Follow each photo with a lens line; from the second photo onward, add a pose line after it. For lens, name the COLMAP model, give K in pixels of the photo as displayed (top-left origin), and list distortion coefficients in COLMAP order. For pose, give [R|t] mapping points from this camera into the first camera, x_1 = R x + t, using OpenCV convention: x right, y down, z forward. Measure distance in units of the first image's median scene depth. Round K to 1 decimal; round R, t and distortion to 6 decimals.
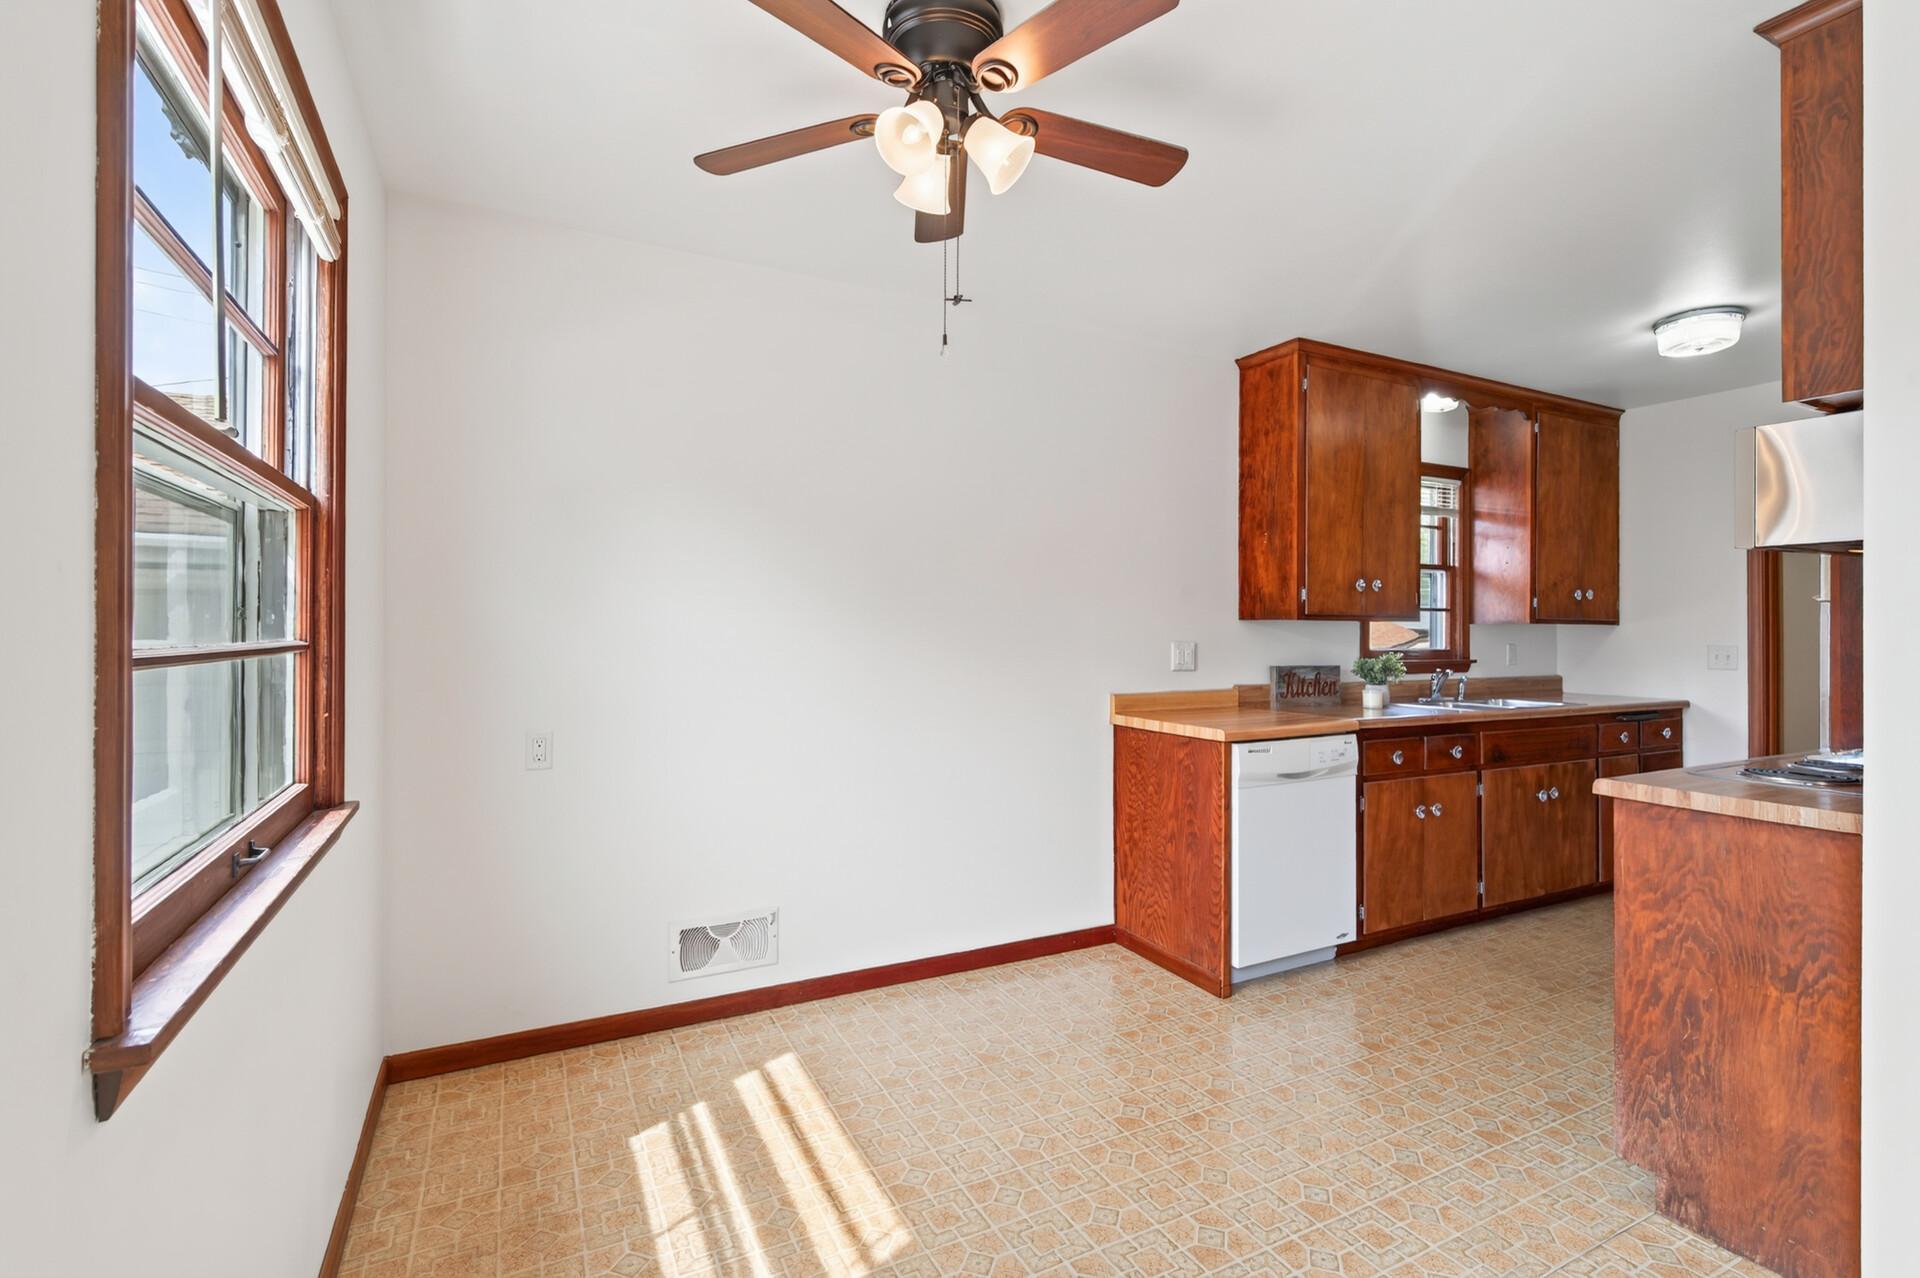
lens RADIAL K [[899.1, 0, 965.3], [0, 899.1, 627.9], [0, 0, 1]] dist [-0.004746, 0.000411]
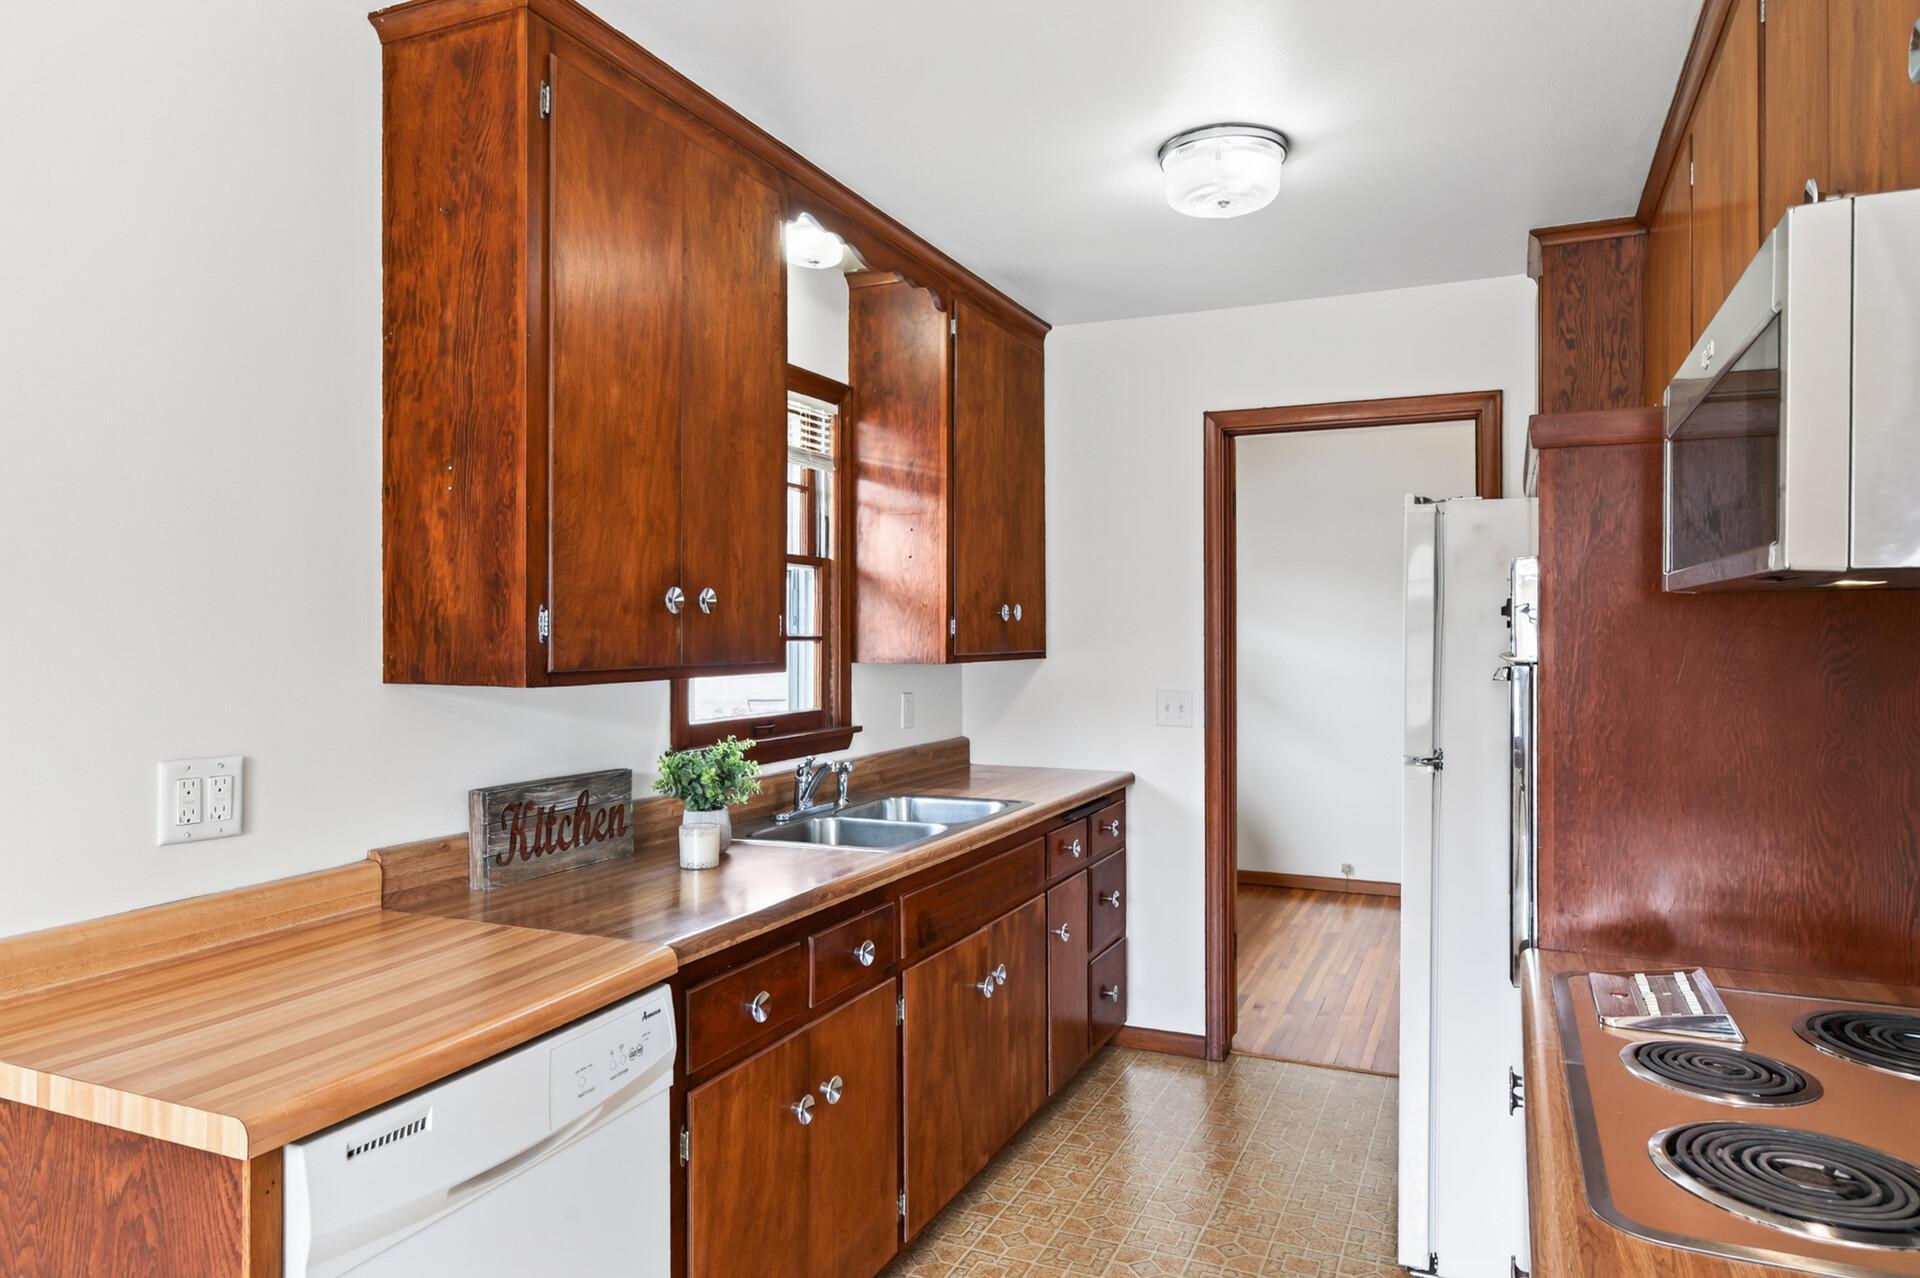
lens RADIAL K [[1190.7, 0, 960.0], [0, 1190.7, 639.0], [0, 0, 1]] dist [-0.005351, 0.002352]
pose [[0.787683, -0.009027, 0.616015, 0.182811], [-0.000507, 0.999883, 0.015300, -0.036081], [-0.616081, -0.012364, 0.787586, 0.436231]]
